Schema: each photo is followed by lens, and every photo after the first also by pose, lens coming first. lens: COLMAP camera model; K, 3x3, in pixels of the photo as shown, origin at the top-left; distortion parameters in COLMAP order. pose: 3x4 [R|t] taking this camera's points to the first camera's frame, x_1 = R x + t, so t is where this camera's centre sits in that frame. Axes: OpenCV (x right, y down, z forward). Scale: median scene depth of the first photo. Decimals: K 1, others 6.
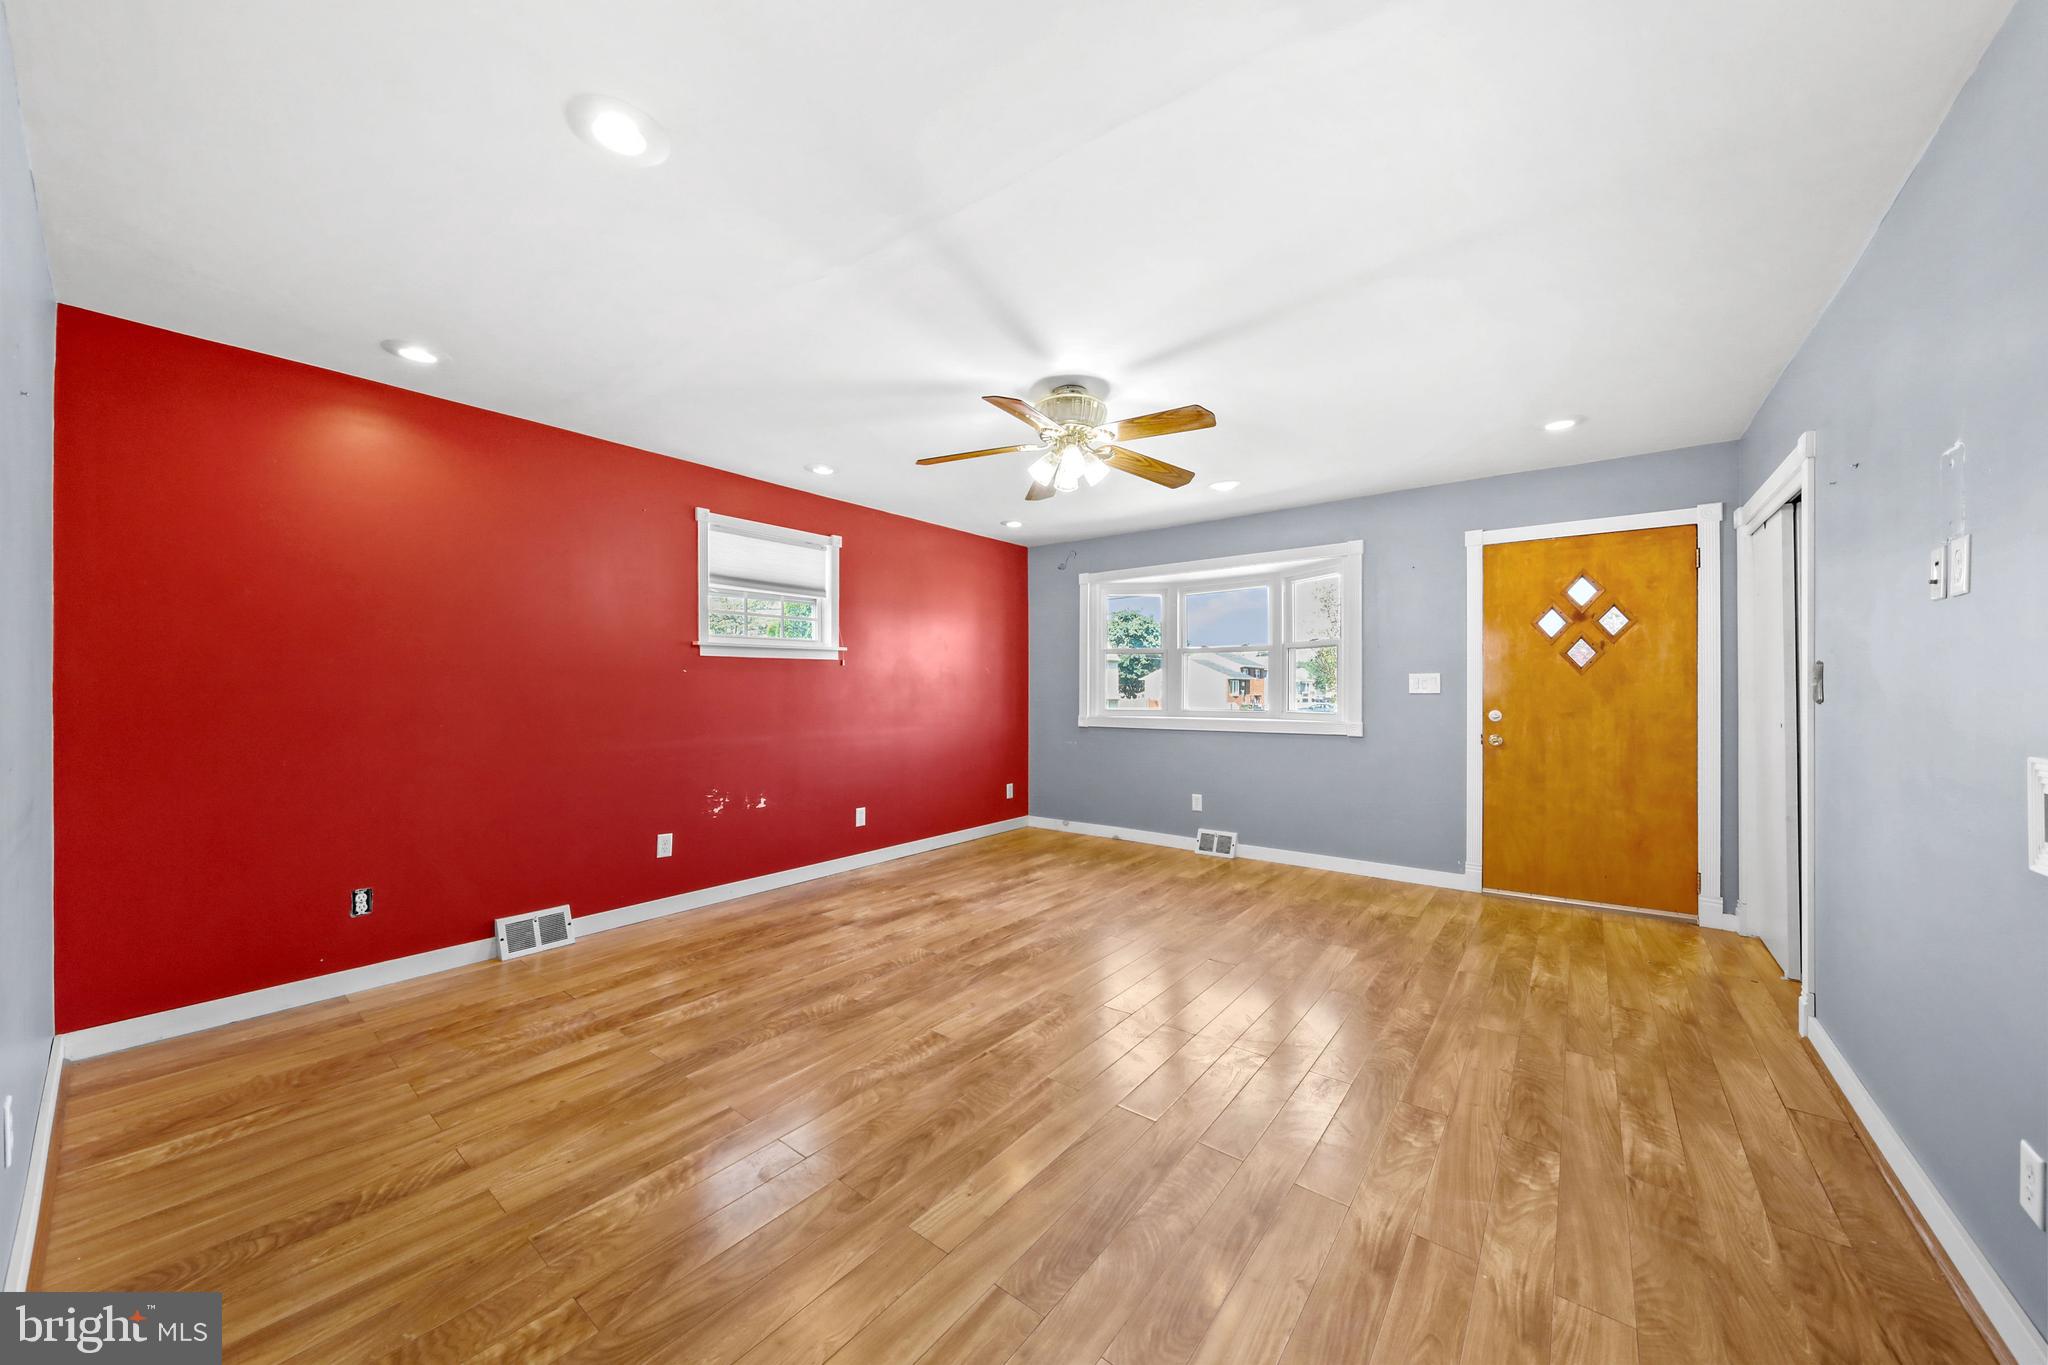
lens RADIAL K [[711.0, 0, 1025.0], [0, 711.0, 688.6], [0, 0, 1]] dist [0.001179, 0.000075]
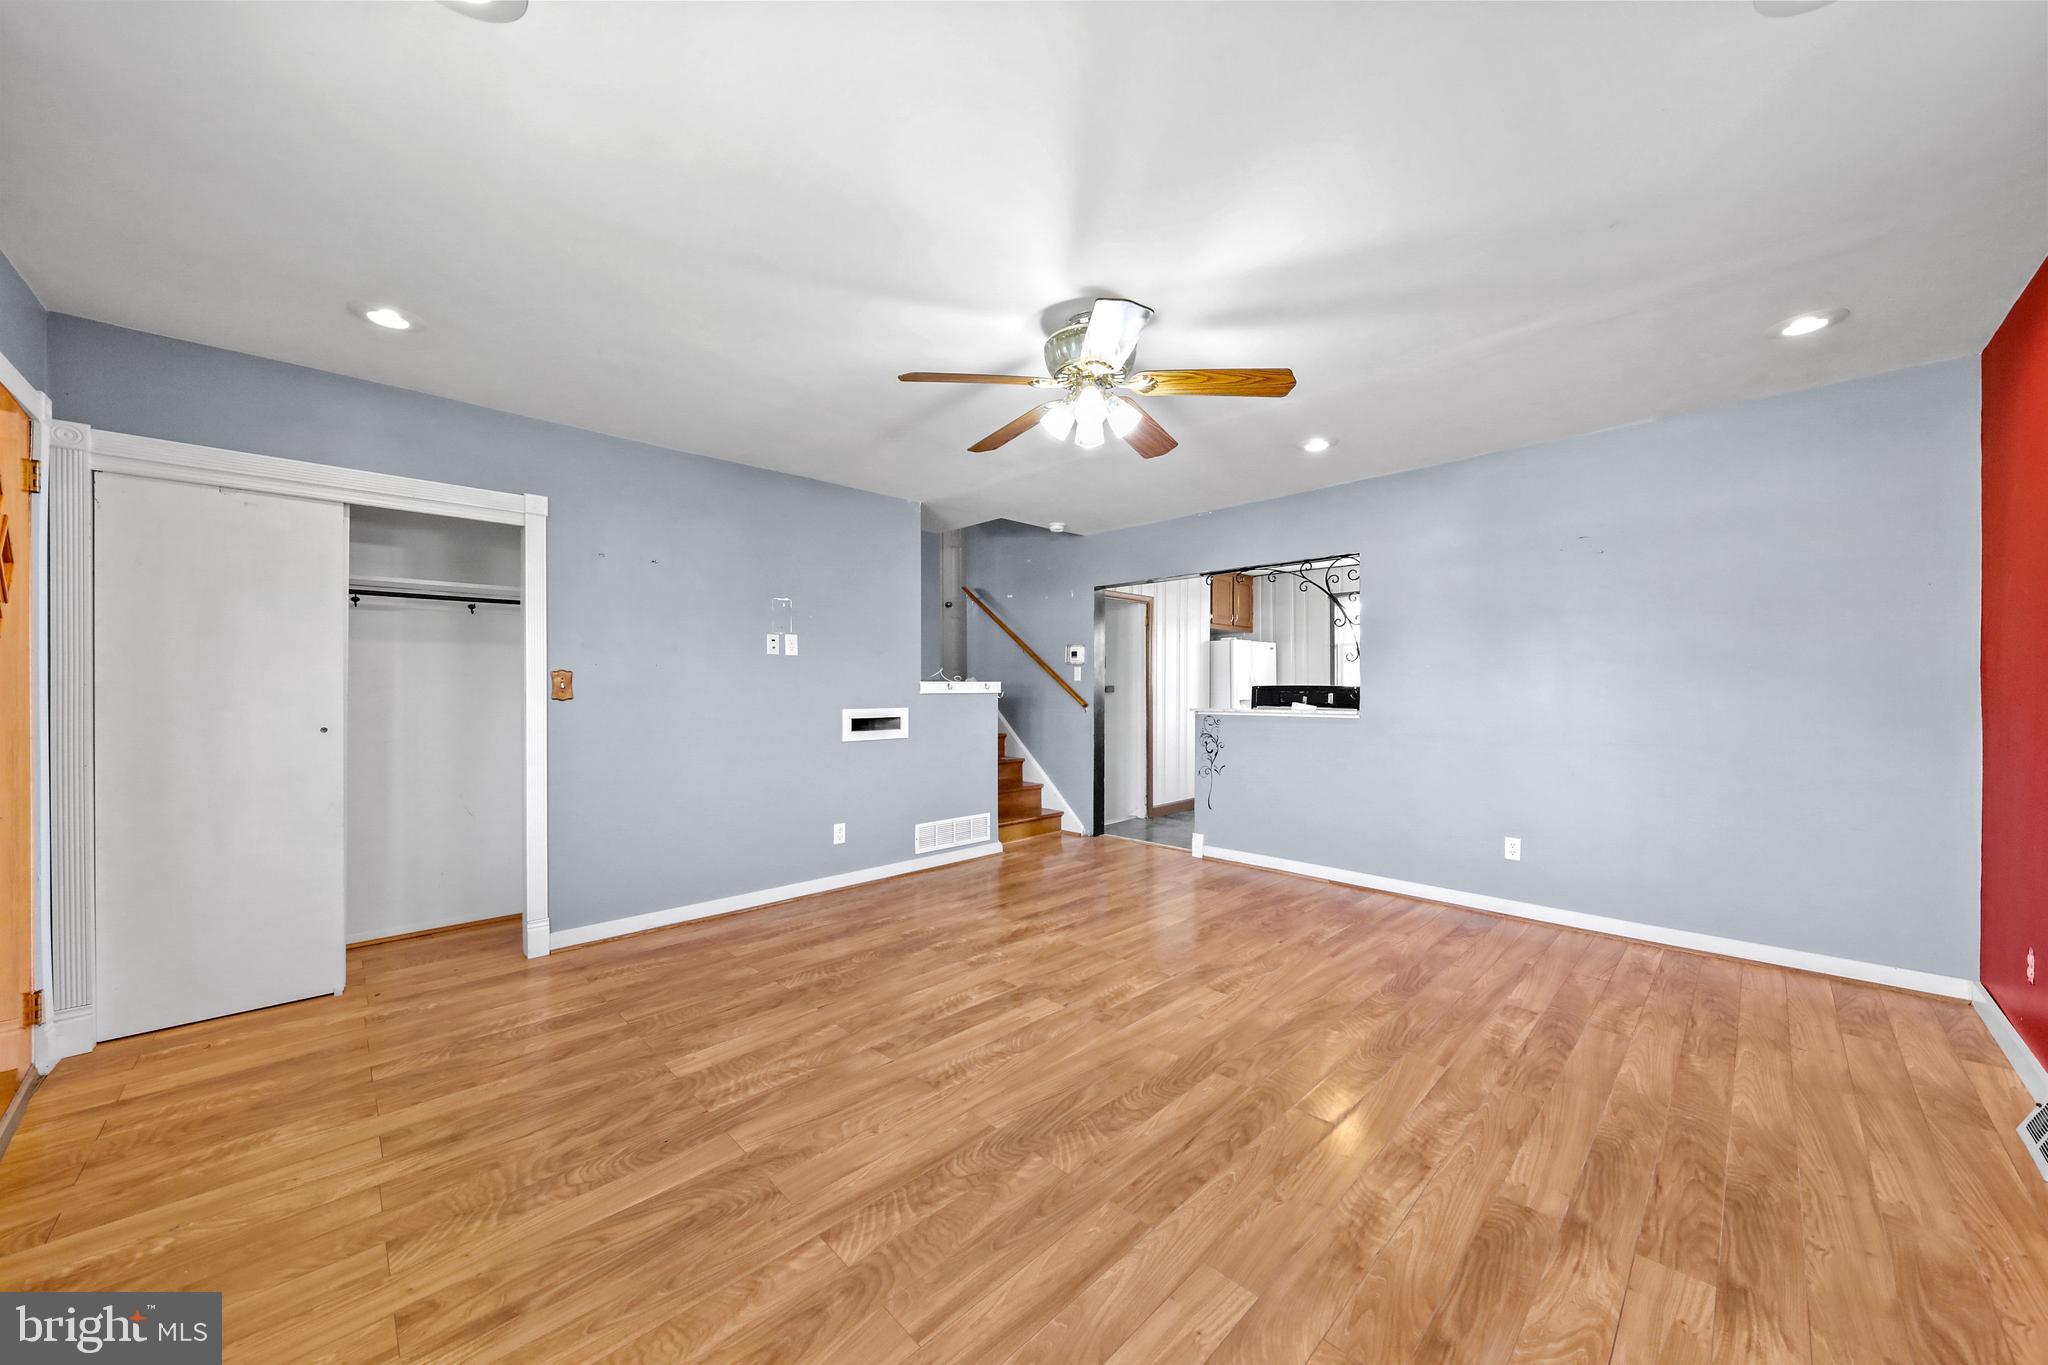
lens RADIAL K [[734.8, 0, 1024.3], [0, 734.8, 688.4], [0, 0, 1]] dist [-0.000349, -0.000046]
pose [[-0.991487, 0.003340, 0.130166, 0.027834], [0.003052, 0.999992, -0.002416, 0.002813], [-0.130173, -0.001998, -0.991489, 1.796744]]
